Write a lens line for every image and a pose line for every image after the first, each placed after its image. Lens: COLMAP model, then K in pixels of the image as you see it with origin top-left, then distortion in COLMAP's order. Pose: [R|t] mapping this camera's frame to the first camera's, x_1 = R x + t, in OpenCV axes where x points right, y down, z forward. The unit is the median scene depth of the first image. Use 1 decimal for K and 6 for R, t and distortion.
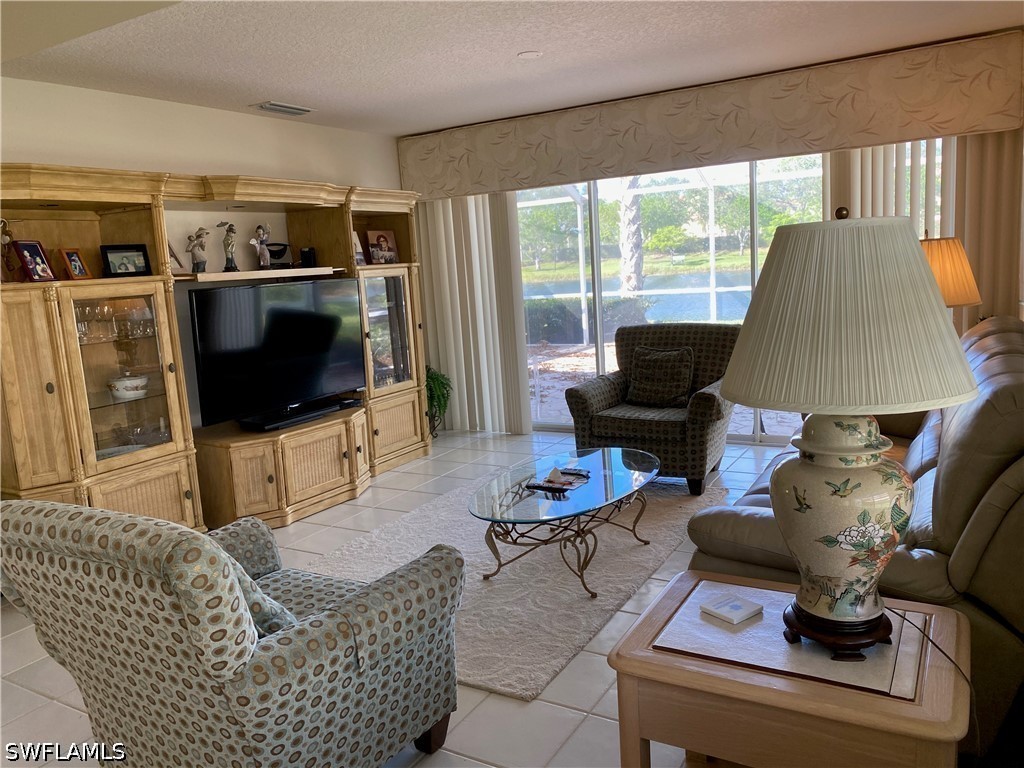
lens RADIAL K [[782.1, 0, 512.0], [0, 782.1, 384.0], [0, 0, 1]] dist [0.091266, -0.134968]
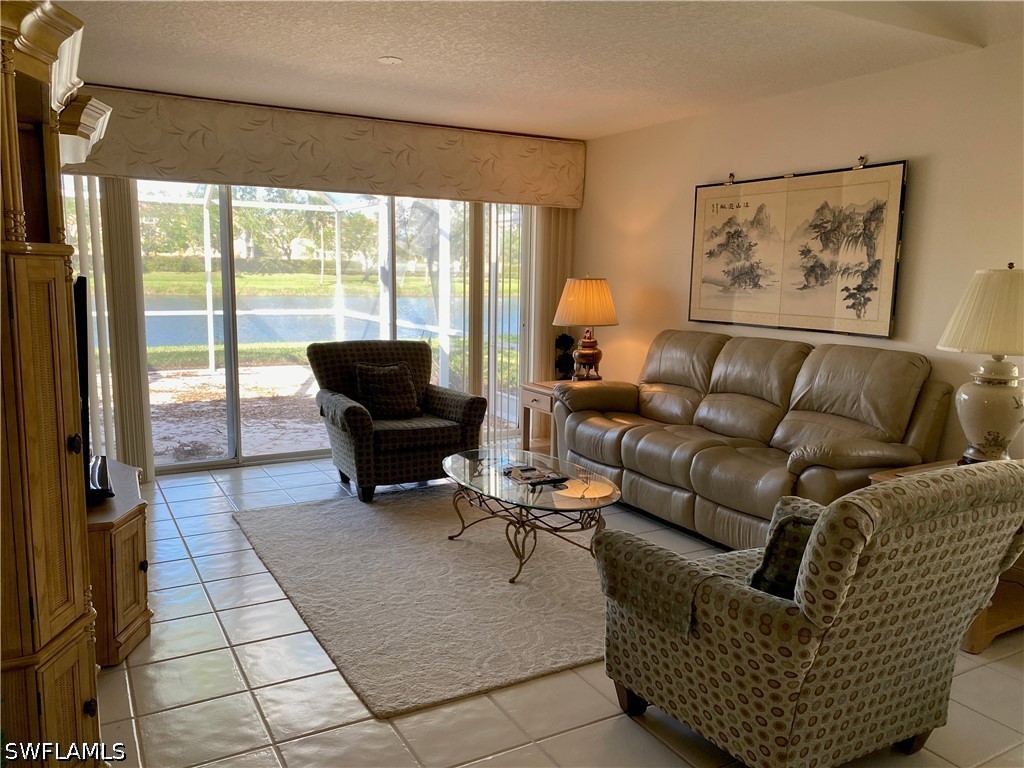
lens RADIAL K [[782.1, 0, 512.0], [0, 782.1, 384.0], [0, 0, 1]] dist [0.091266, -0.134968]
pose [[0.497798, -0.049982, 0.865852, -0.611107], [0.089612, 0.995959, 0.005972, -0.008230], [-0.862651, 0.074617, 0.500265, 0.327373]]
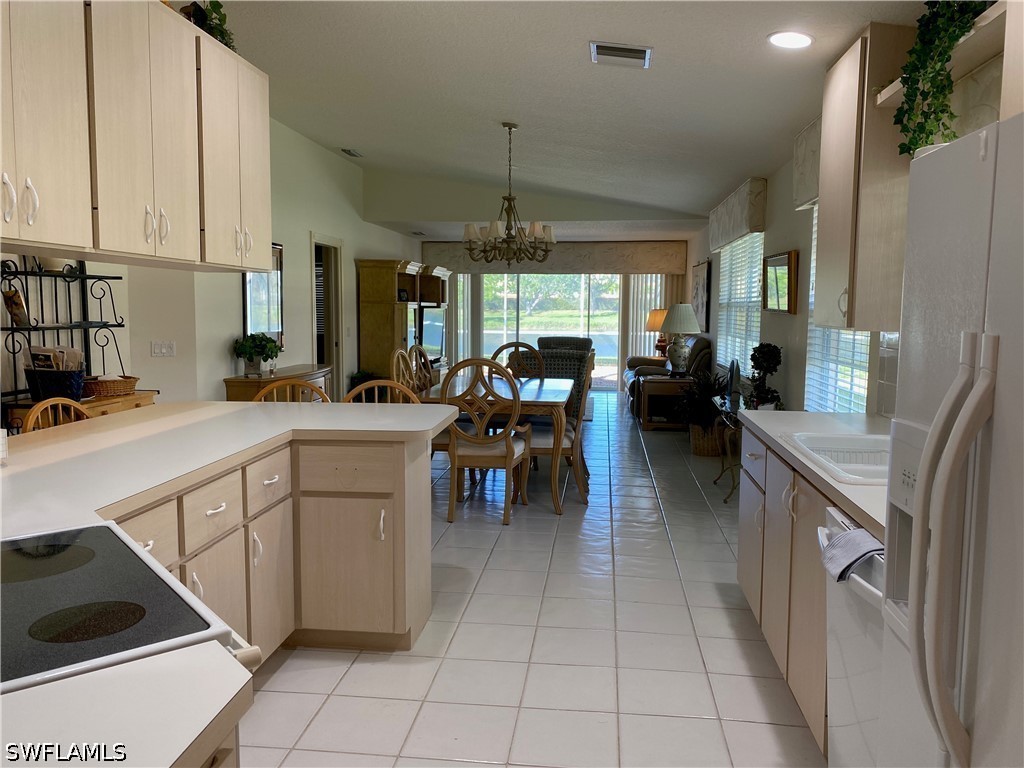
lens RADIAL K [[782.1, 0, 512.0], [0, 782.1, 384.0], [0, 0, 1]] dist [0.091266, -0.134968]
pose [[0.913685, 0.031976, 0.405163, -0.924371], [-0.003730, 0.997518, -0.070313, 0.242113], [-0.406406, 0.062733, 0.911537, -1.136159]]
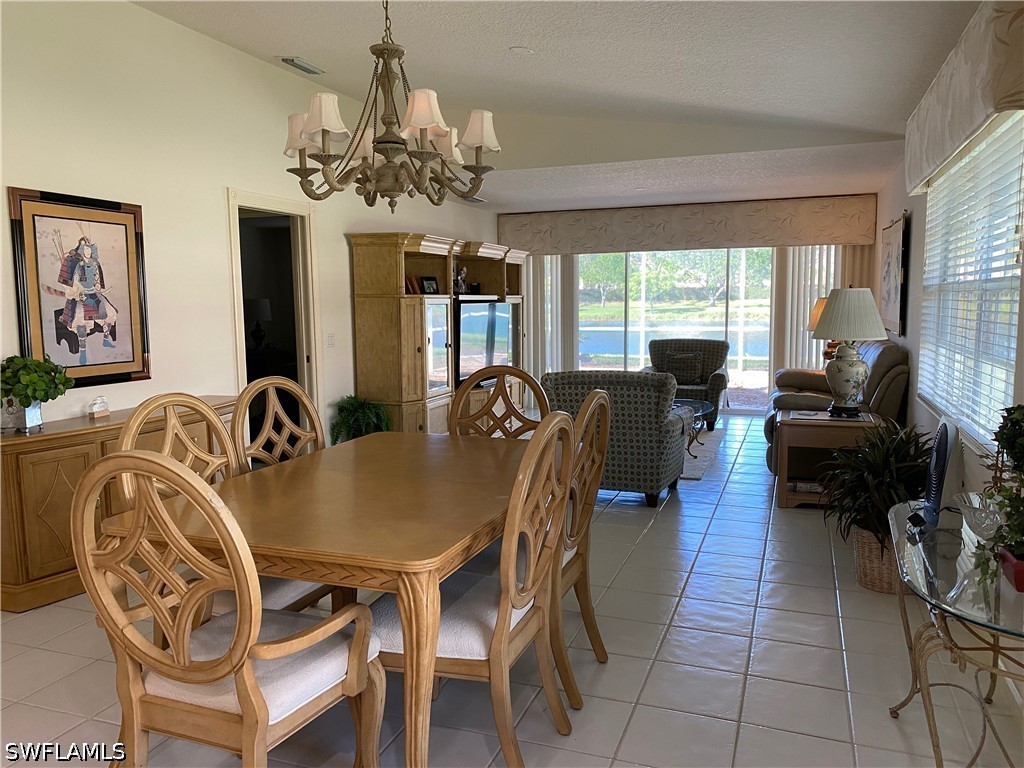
lens RADIAL K [[782.1, 0, 512.0], [0, 782.1, 384.0], [0, 0, 1]] dist [0.091266, -0.134968]
pose [[0.982659, 0.034971, 0.182095, -0.481063], [-0.024950, 0.998060, -0.057034, 0.129833], [-0.183736, 0.051502, 0.981626, -0.610660]]
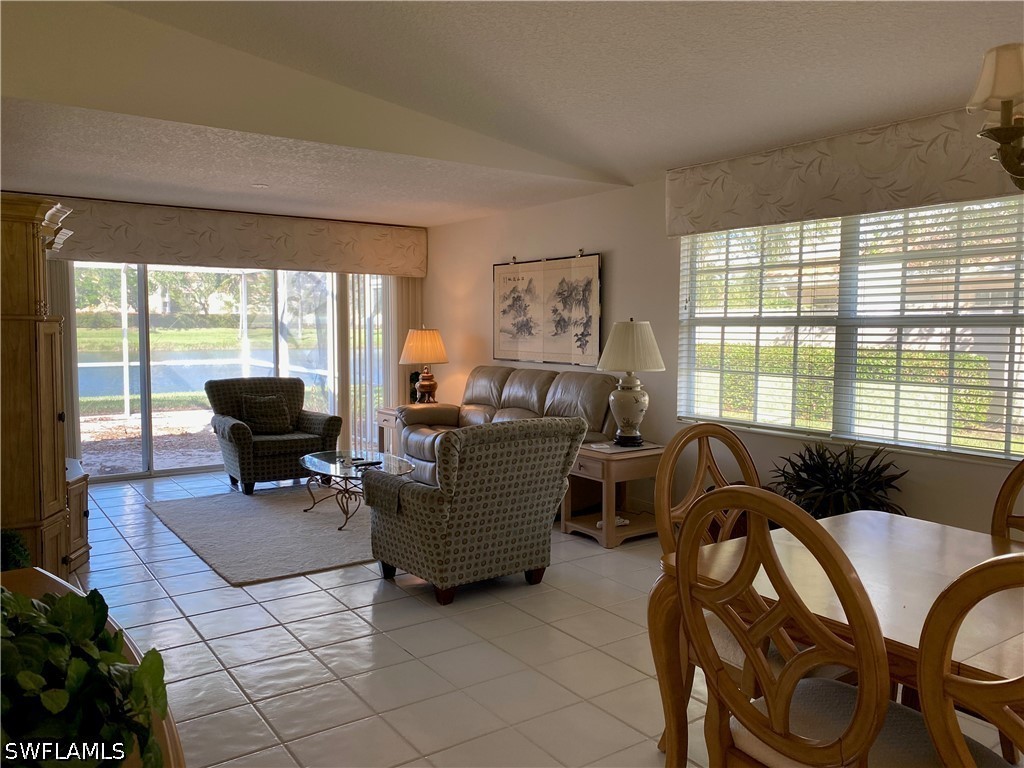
lens RADIAL K [[782.1, 0, 512.0], [0, 782.1, 384.0], [0, 0, 1]] dist [0.091266, -0.134968]
pose [[0.415226, 0.000026, 0.909718, -0.875310], [0.110690, 0.992569, -0.050550, 0.056031], [-0.902959, 0.121686, 0.412137, 0.026801]]
